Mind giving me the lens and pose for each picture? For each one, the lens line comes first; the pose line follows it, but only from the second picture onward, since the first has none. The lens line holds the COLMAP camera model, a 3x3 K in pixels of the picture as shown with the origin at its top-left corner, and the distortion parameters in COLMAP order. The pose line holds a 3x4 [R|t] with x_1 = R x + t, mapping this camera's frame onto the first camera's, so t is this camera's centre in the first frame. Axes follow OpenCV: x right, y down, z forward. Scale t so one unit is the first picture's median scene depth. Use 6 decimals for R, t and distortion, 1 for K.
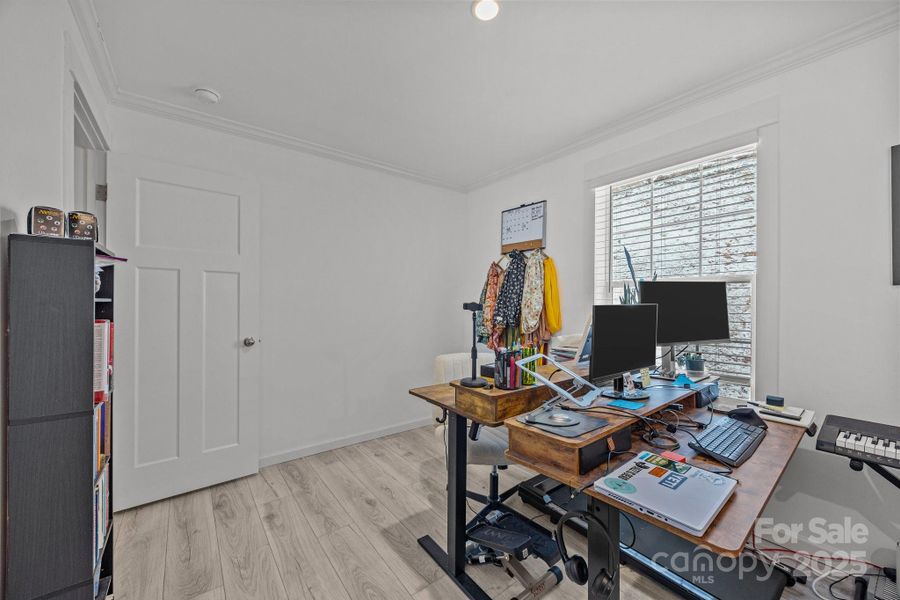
lens RADIAL K [[344.5, 0, 451.9], [0, 344.5, 304.8], [0, 0, 1]] dist [0.000389, -0.000196]
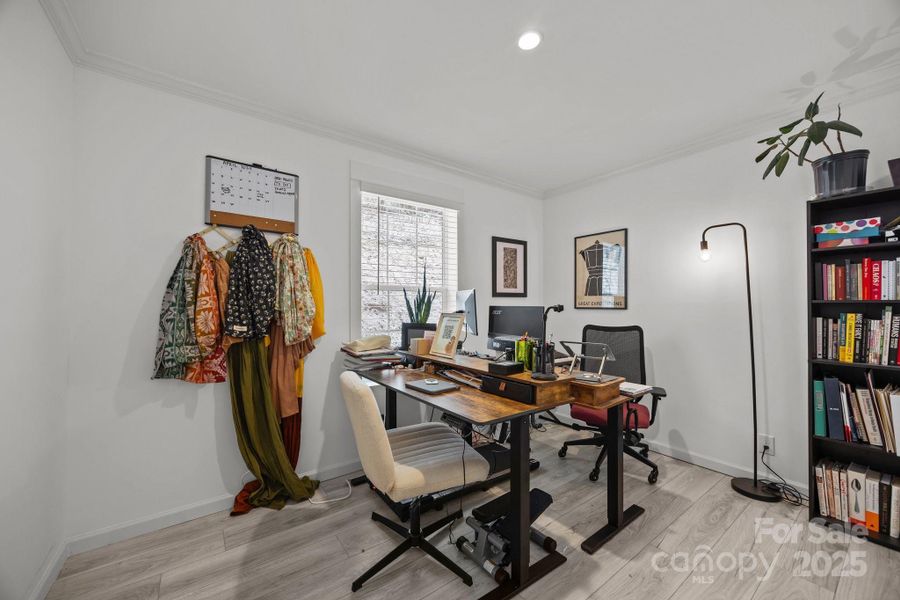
lens RADIAL K [[344.5, 0, 451.9], [0, 344.5, 304.8], [0, 0, 1]] dist [0.000389, -0.000196]
pose [[0.039293, 0.004210, 0.999219, -0.484486], [0.003121, 0.999986, -0.004336, 0.000435], [-0.999223, 0.003289, 0.039280, 0.583176]]
